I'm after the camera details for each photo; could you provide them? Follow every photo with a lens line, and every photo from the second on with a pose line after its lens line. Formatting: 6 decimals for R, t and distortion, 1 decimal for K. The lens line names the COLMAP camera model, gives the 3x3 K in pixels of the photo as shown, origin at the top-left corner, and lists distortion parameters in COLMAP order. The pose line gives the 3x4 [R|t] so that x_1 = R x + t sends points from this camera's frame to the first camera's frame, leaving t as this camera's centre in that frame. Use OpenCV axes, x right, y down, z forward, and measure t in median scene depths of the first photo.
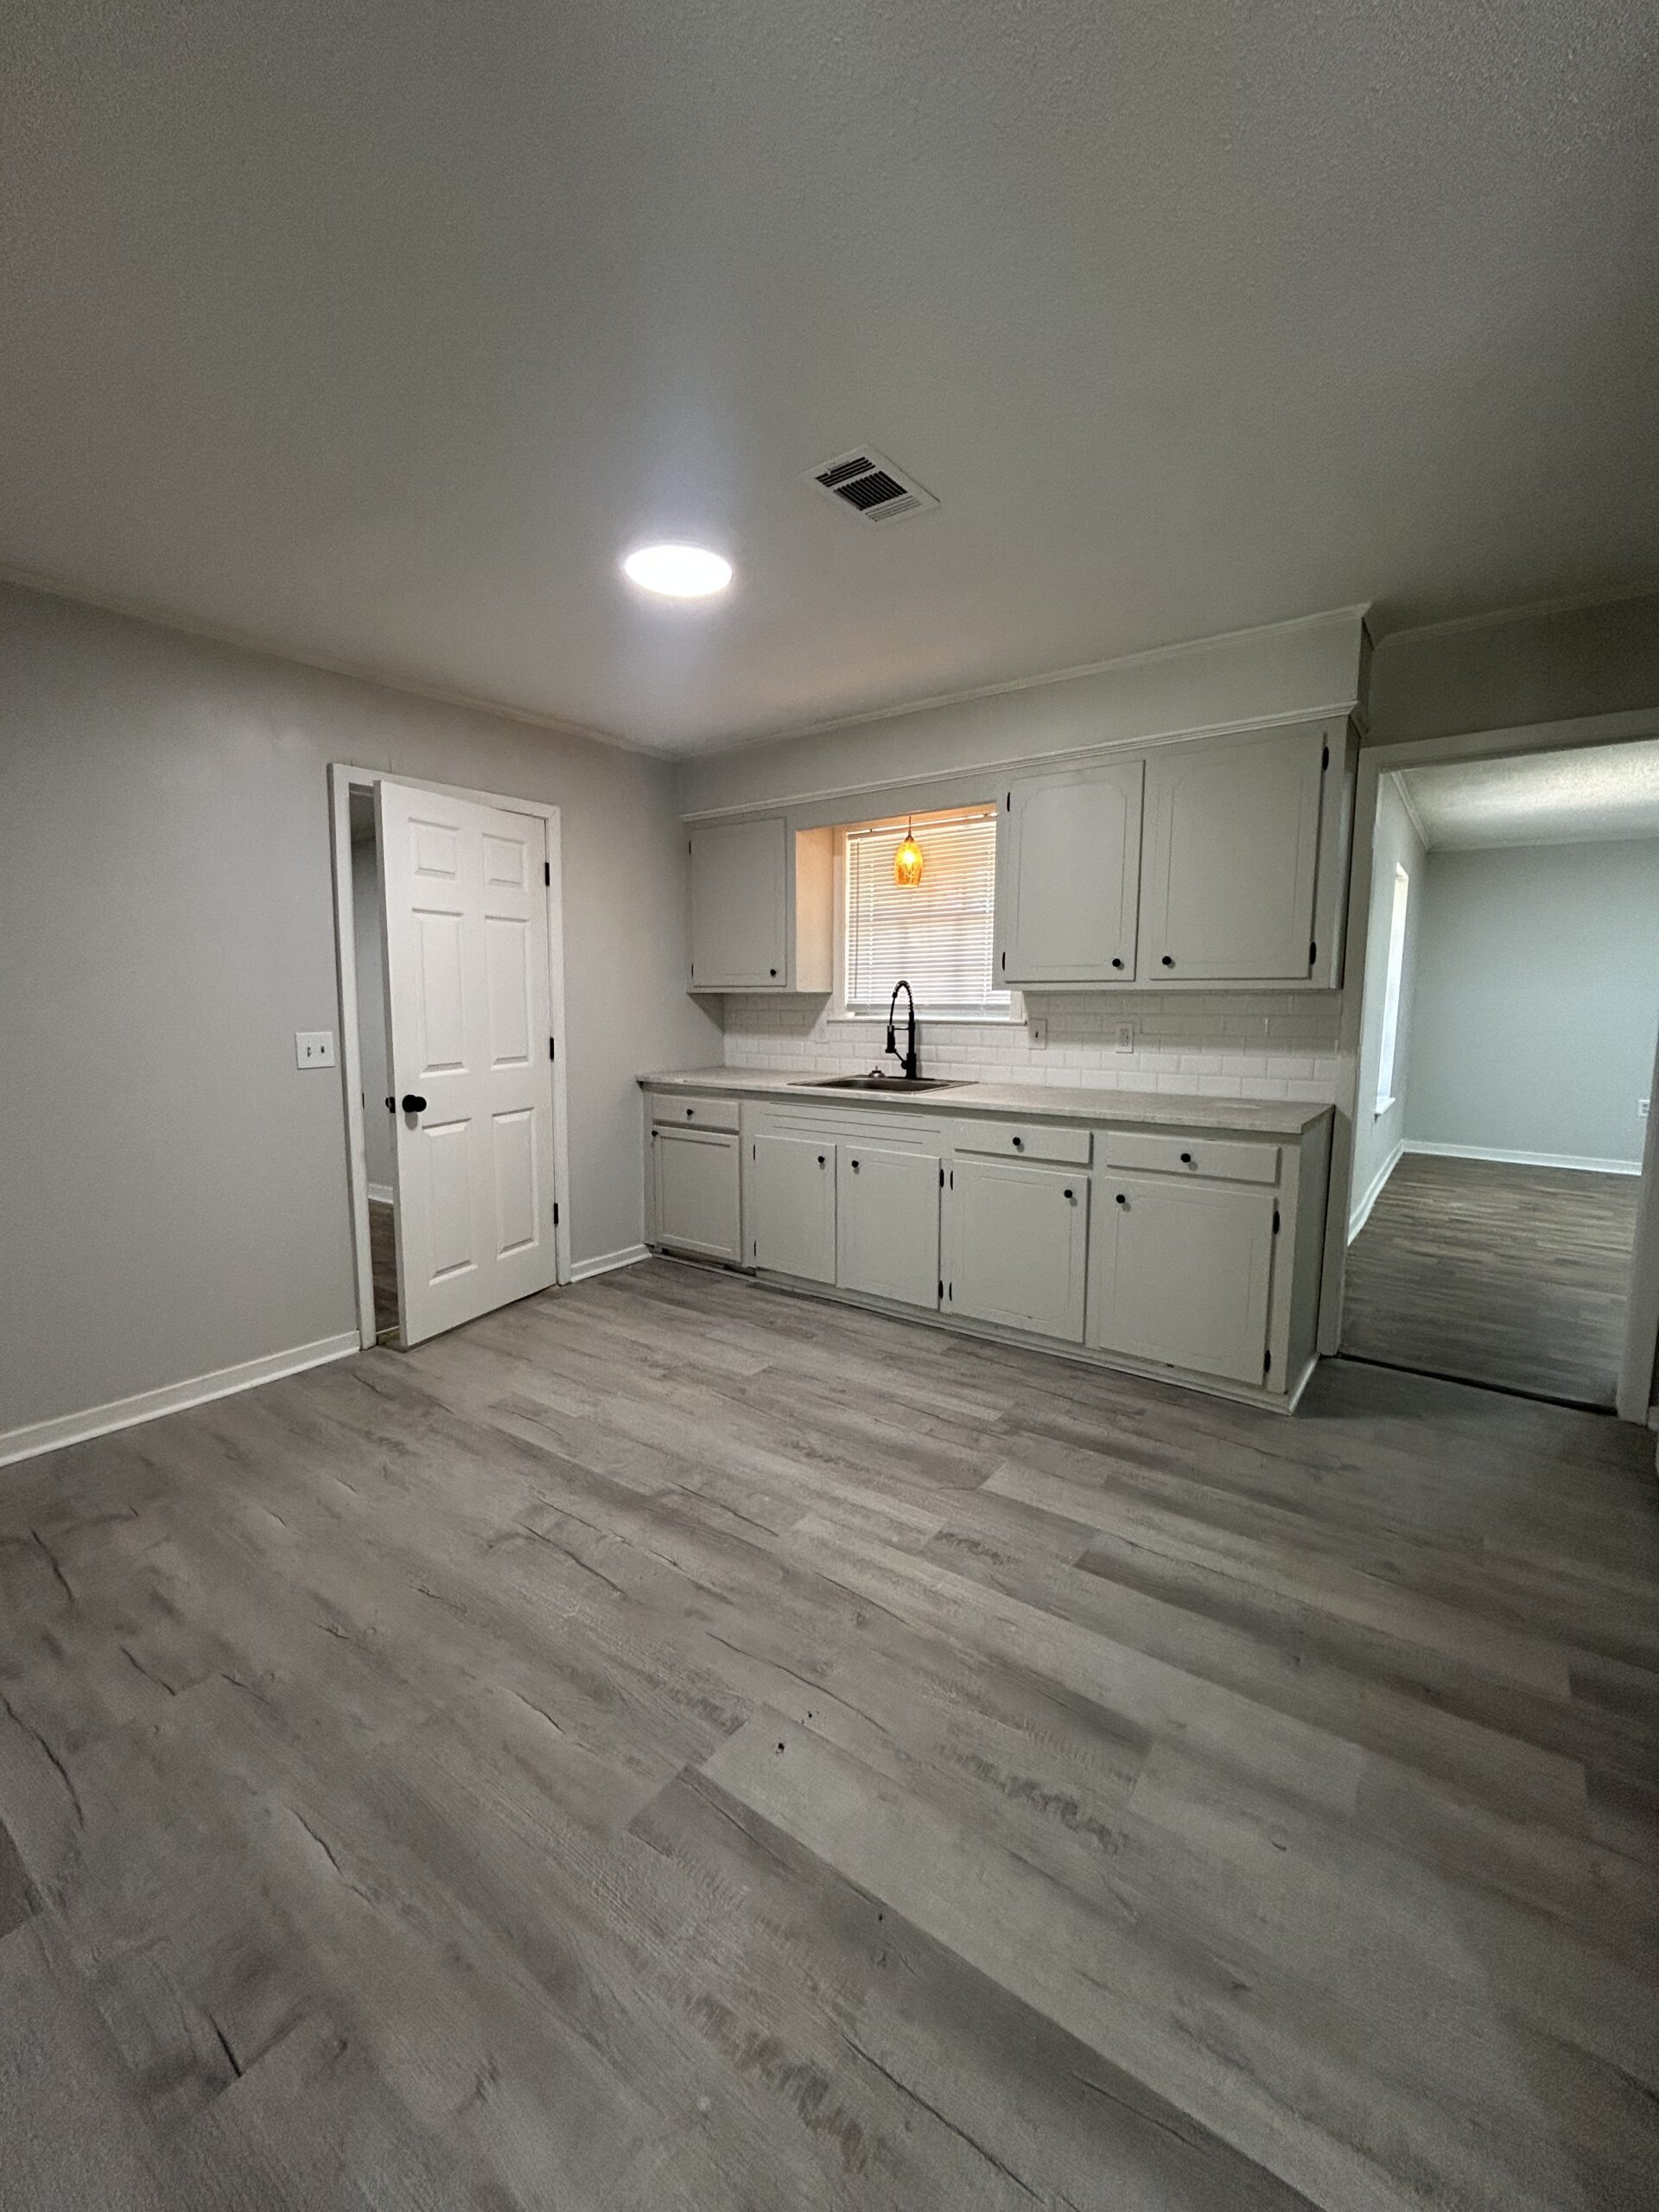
lens RADIAL K [[905.3, 0, 834.4], [0, 905.3, 1109.7], [0, 0, 1]] dist [0.011178, -0.000653]
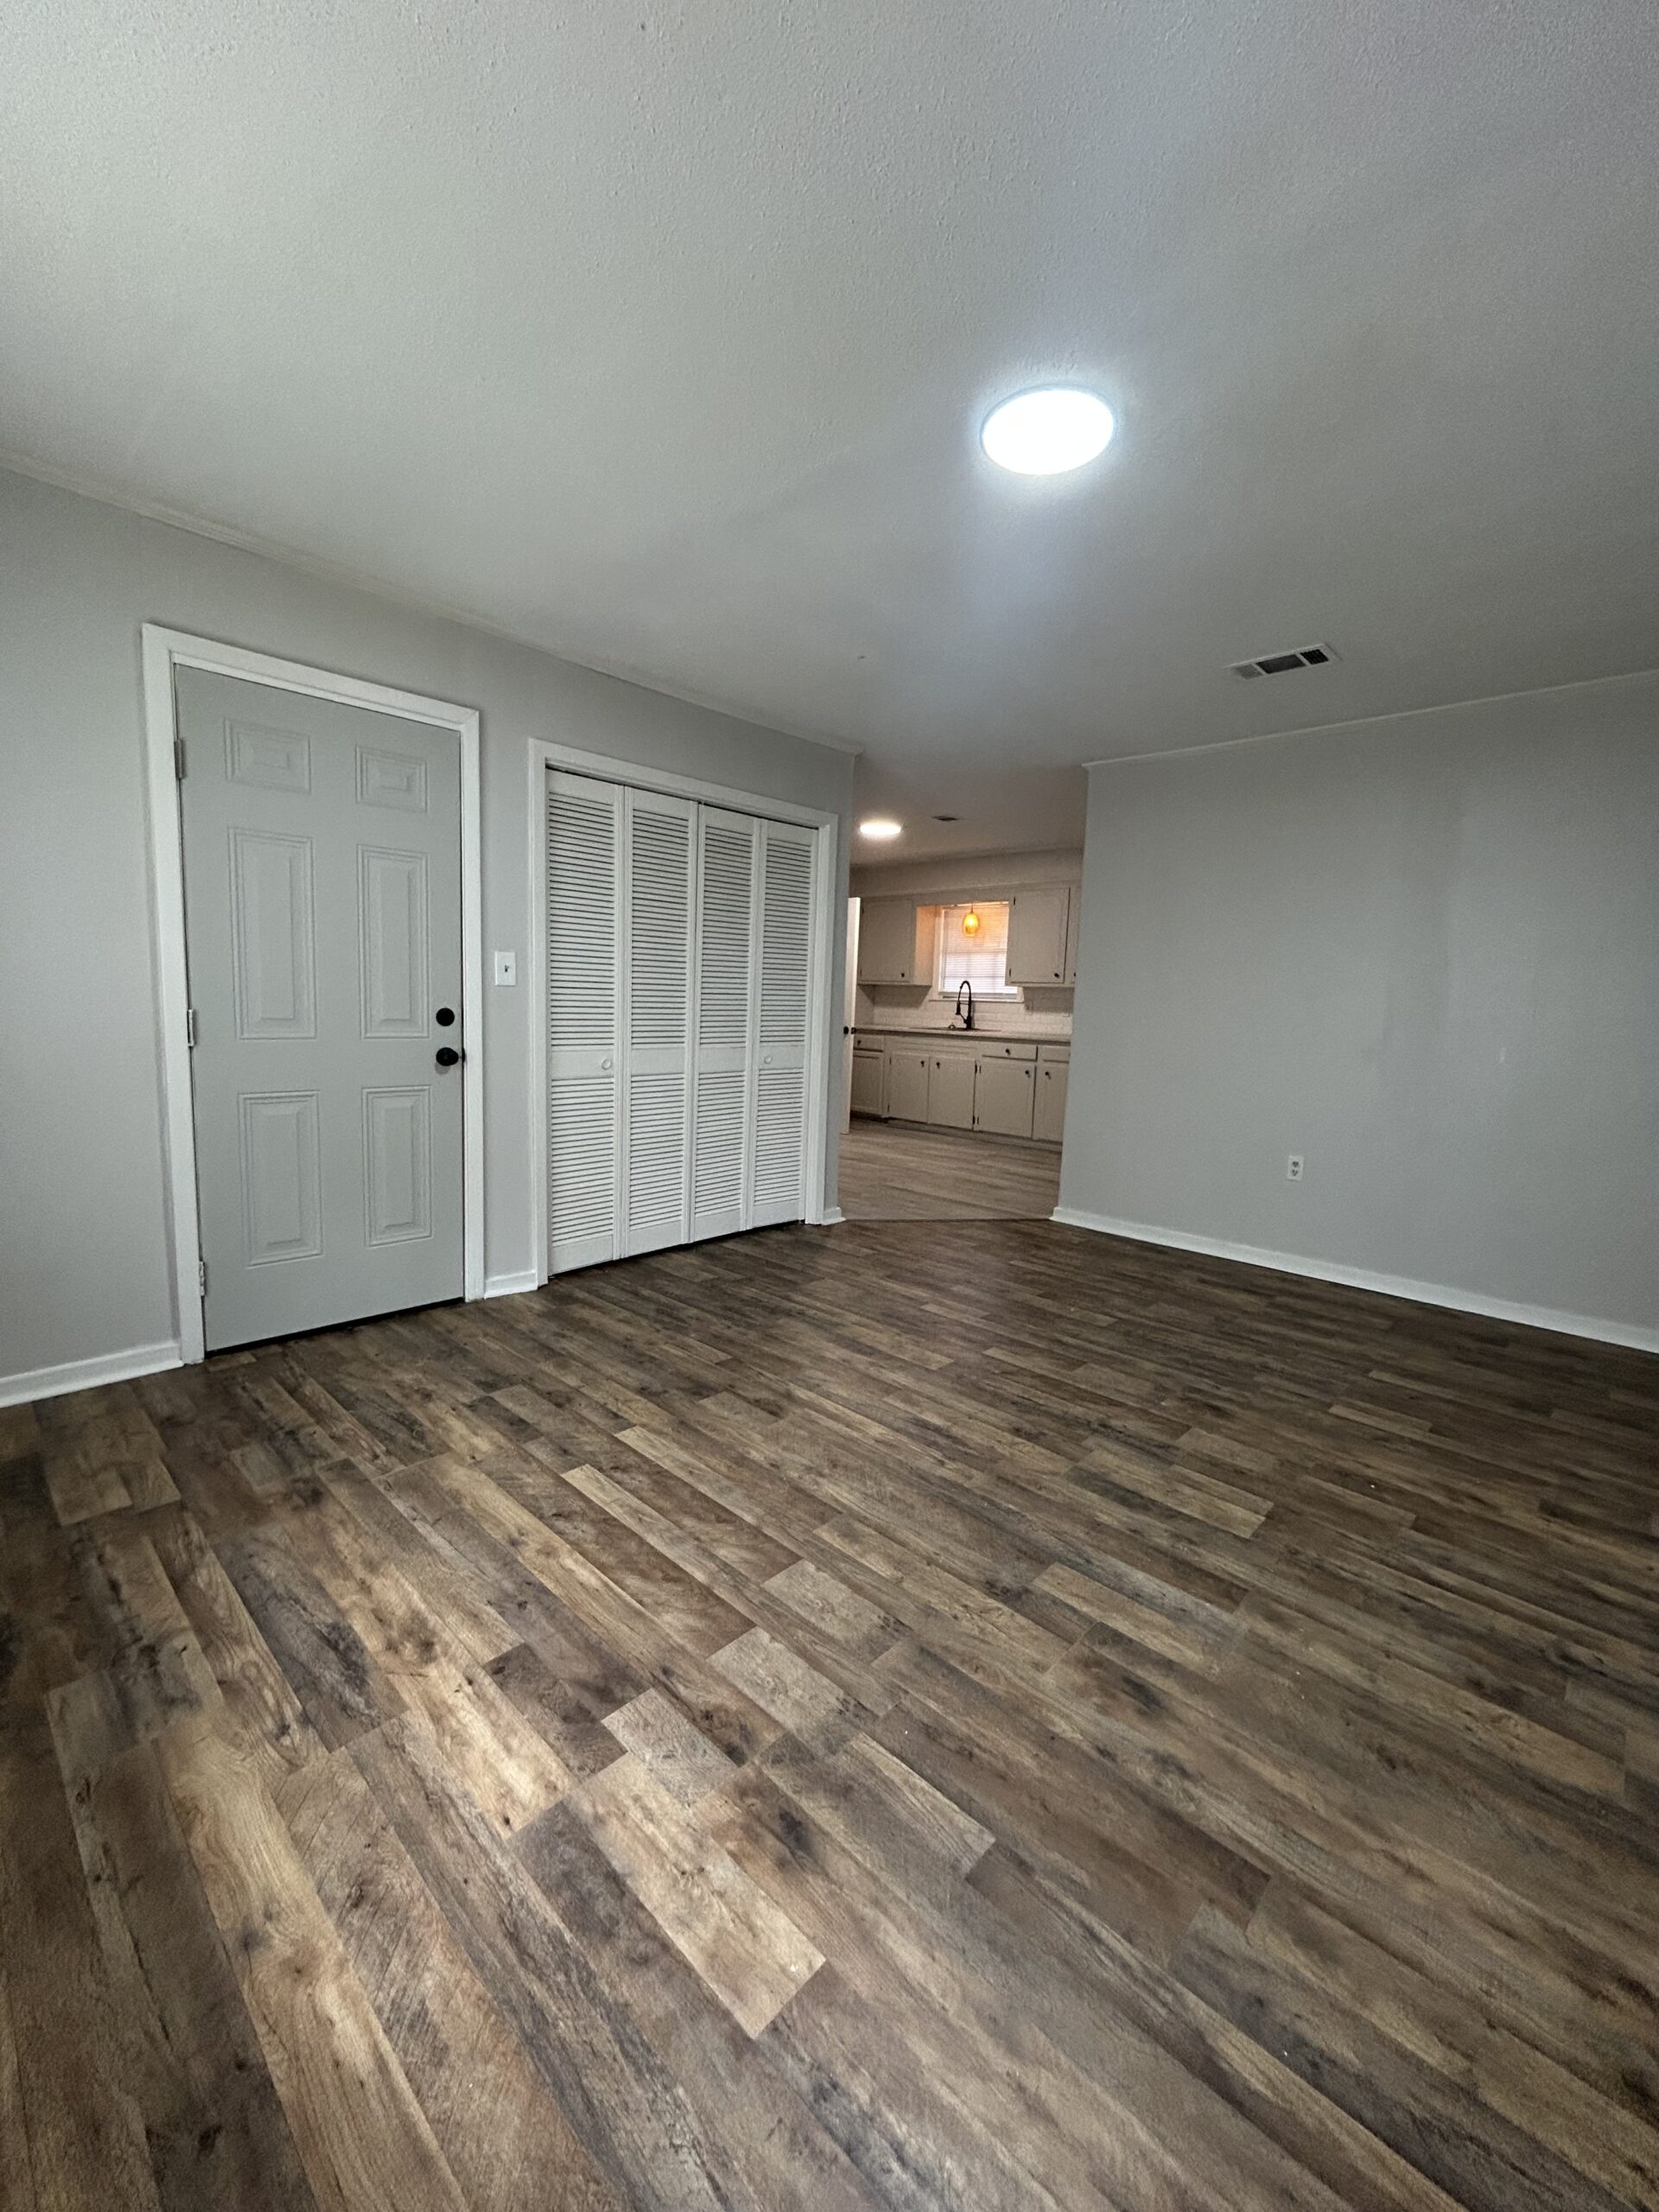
lens RADIAL K [[905.3, 0, 821.4], [0, 905.3, 1106.2], [0, 0, 1]] dist [0.011178, -0.000653]
pose [[0.990499, 0.040073, -0.131549, 0.036645], [-0.039964, 0.999195, 0.003474, 0.174255], [0.131582, 0.001816, 0.991304, -1.272950]]
